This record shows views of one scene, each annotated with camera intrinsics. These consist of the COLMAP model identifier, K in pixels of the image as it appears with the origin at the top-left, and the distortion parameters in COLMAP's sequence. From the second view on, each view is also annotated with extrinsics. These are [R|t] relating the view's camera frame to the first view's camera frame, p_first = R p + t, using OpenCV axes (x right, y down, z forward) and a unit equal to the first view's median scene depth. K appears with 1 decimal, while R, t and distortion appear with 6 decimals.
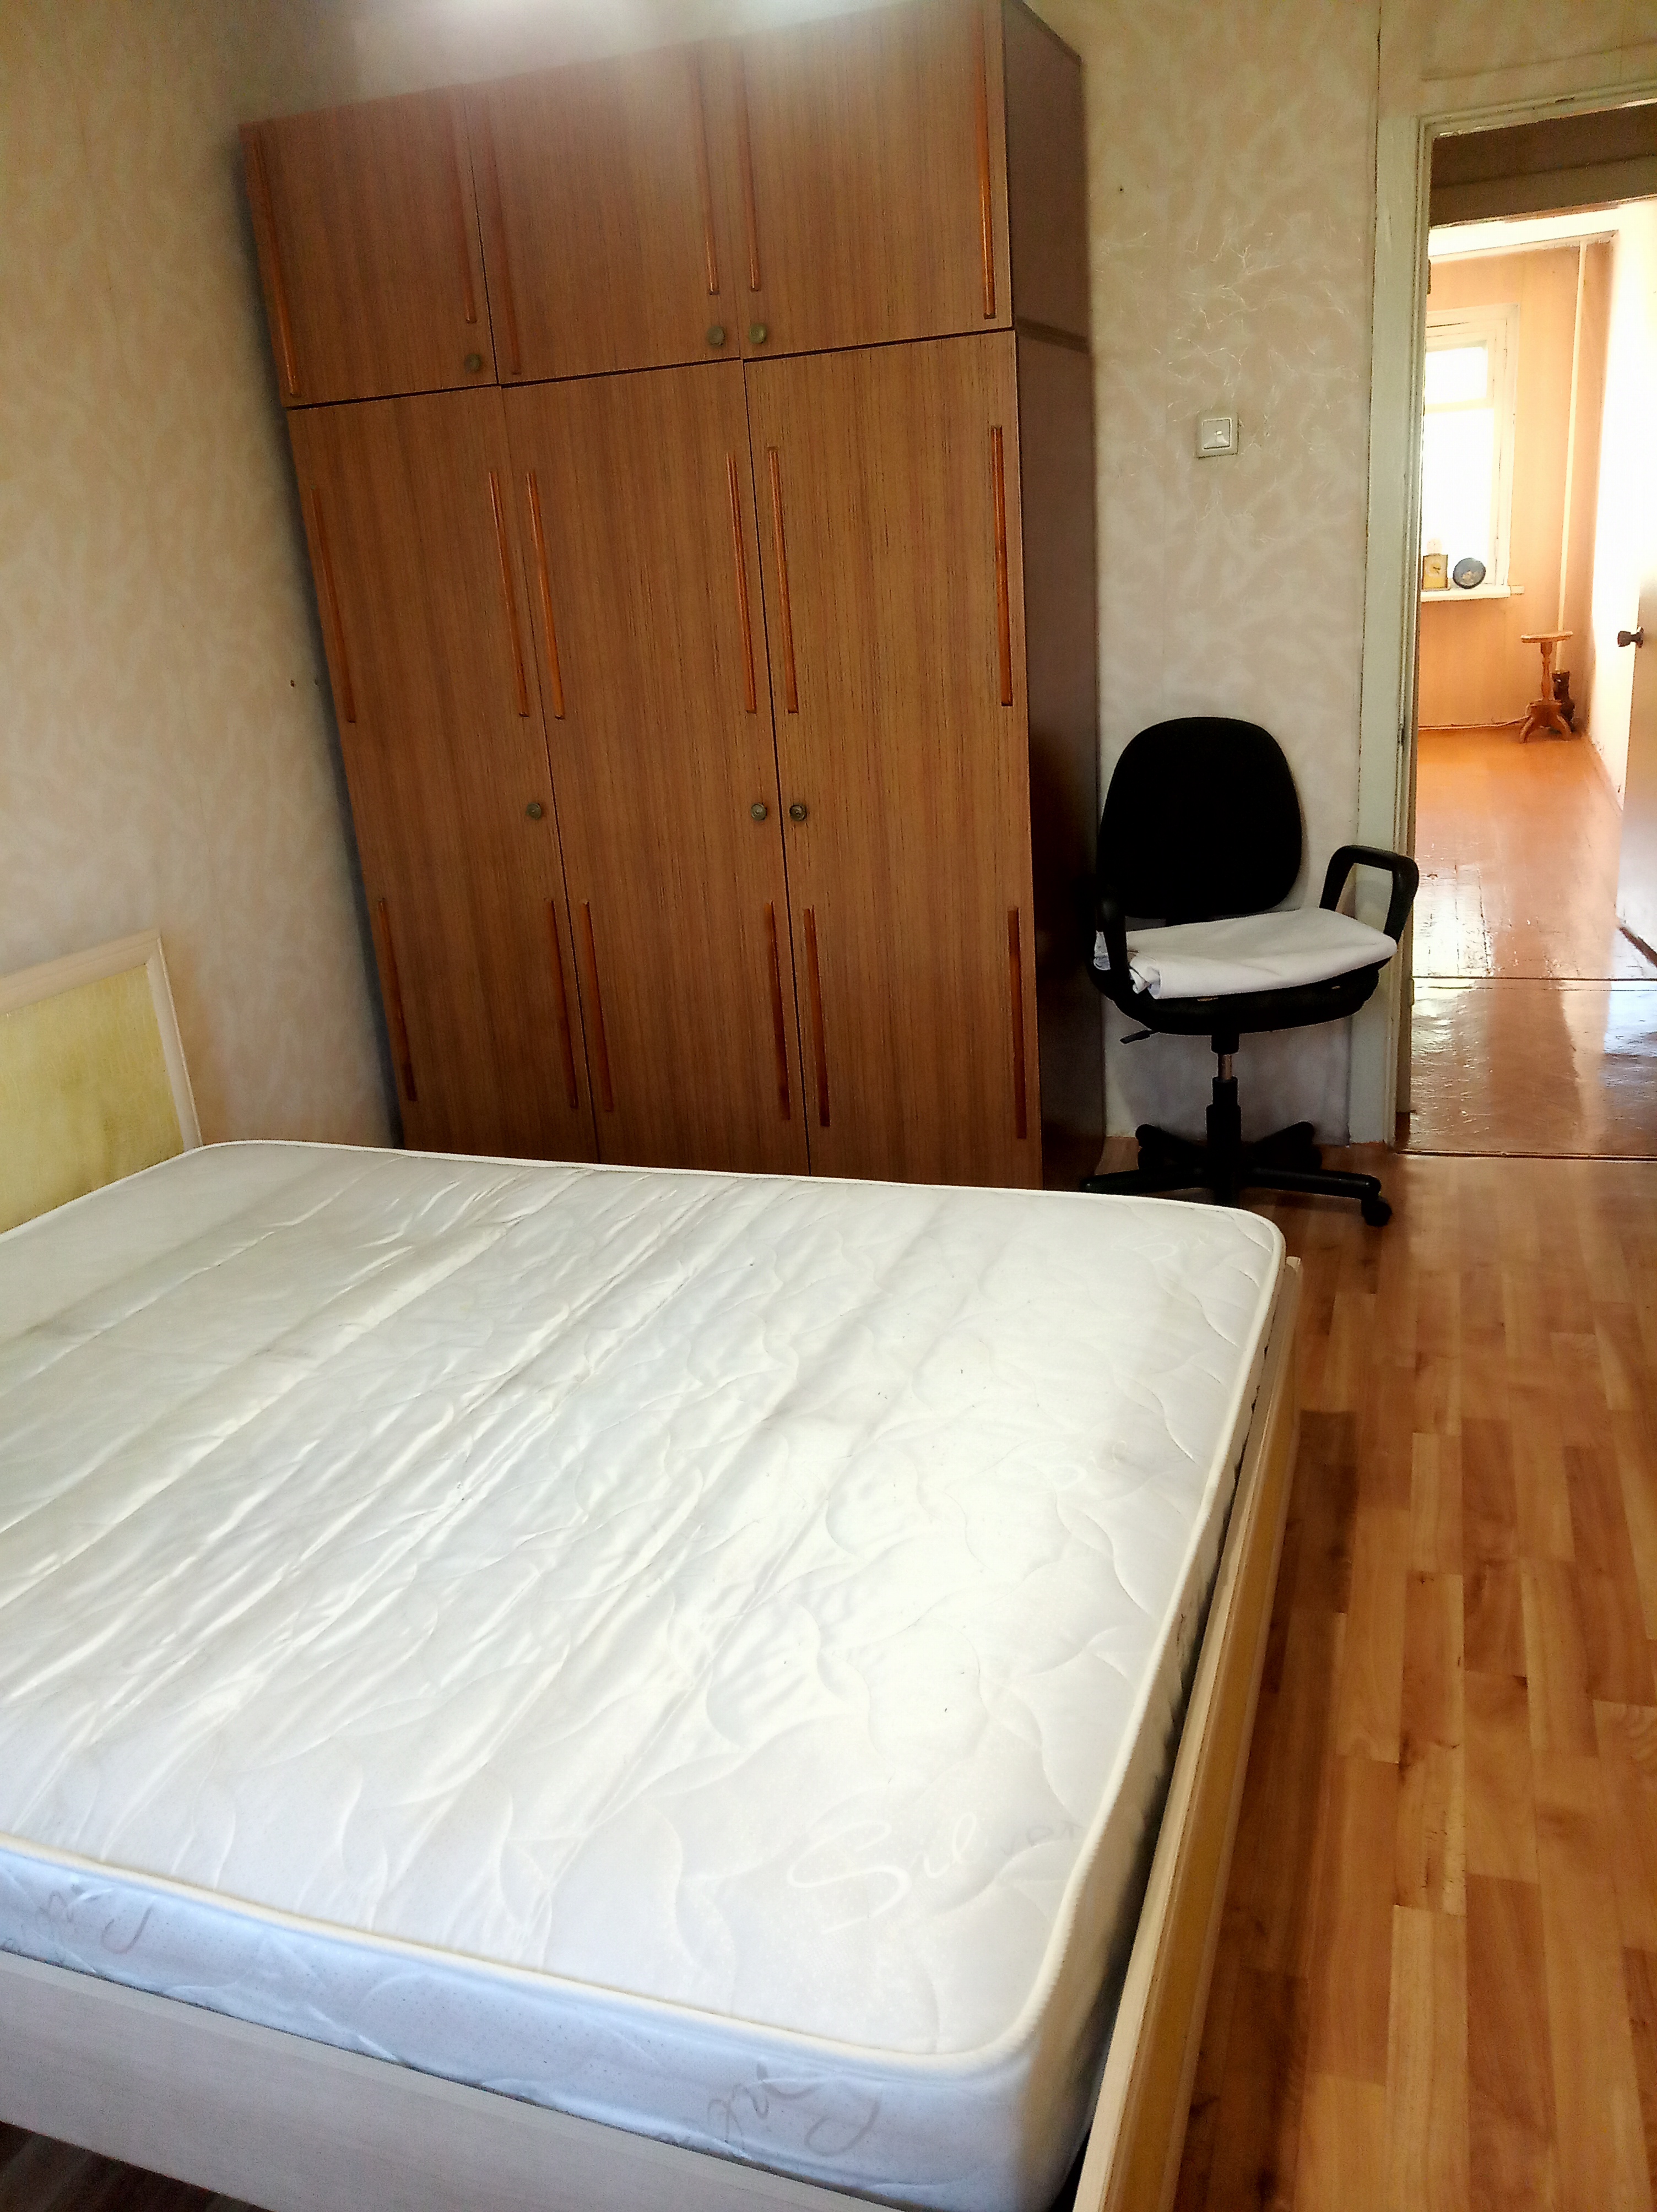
lens RADIAL K [[1698.7, 0, 826.5], [0, 1698.7, 1107.7], [0, 0, 1]] dist [0.047772, -0.059774]
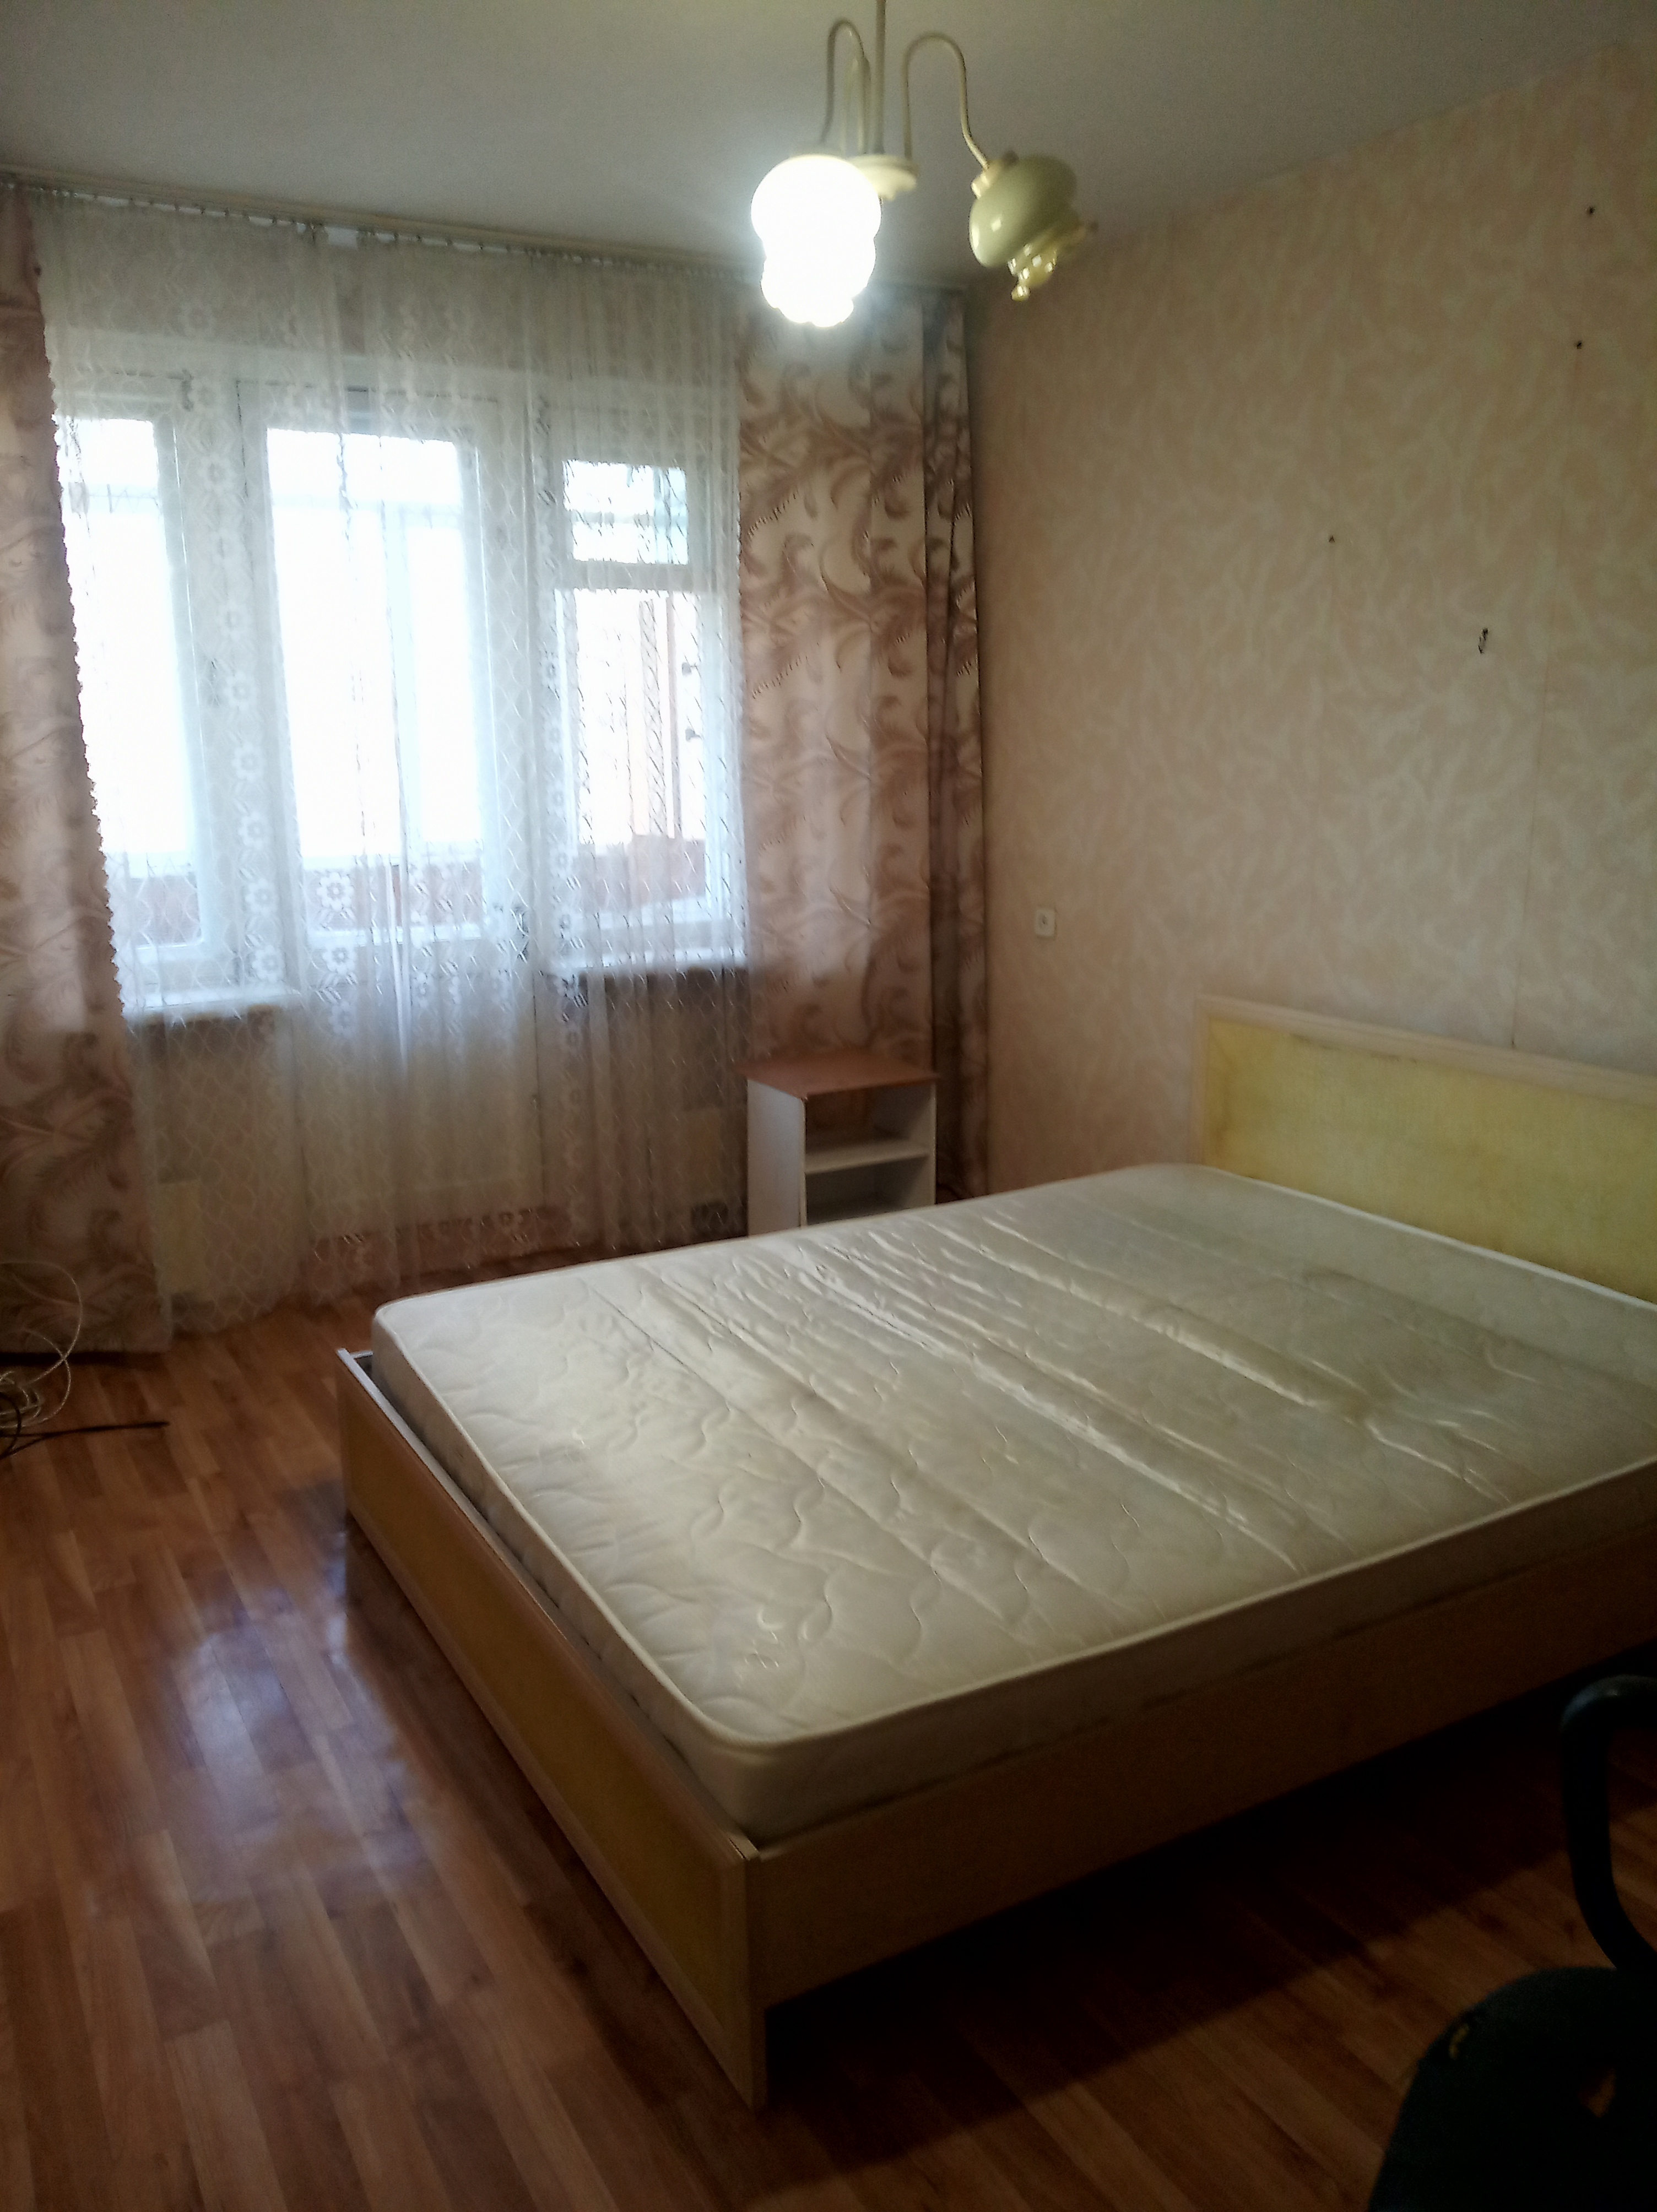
lens RADIAL K [[1698.7, 0, 827.6], [0, 1698.7, 1104.5], [0, 0, 1]] dist [0.047772, -0.059774]
pose [[-0.651153, 0.248920, -0.716965, 0.805115], [-0.178671, 0.867855, 0.463577, -0.595124], [0.737616, 0.429961, -0.520631, 1.502511]]
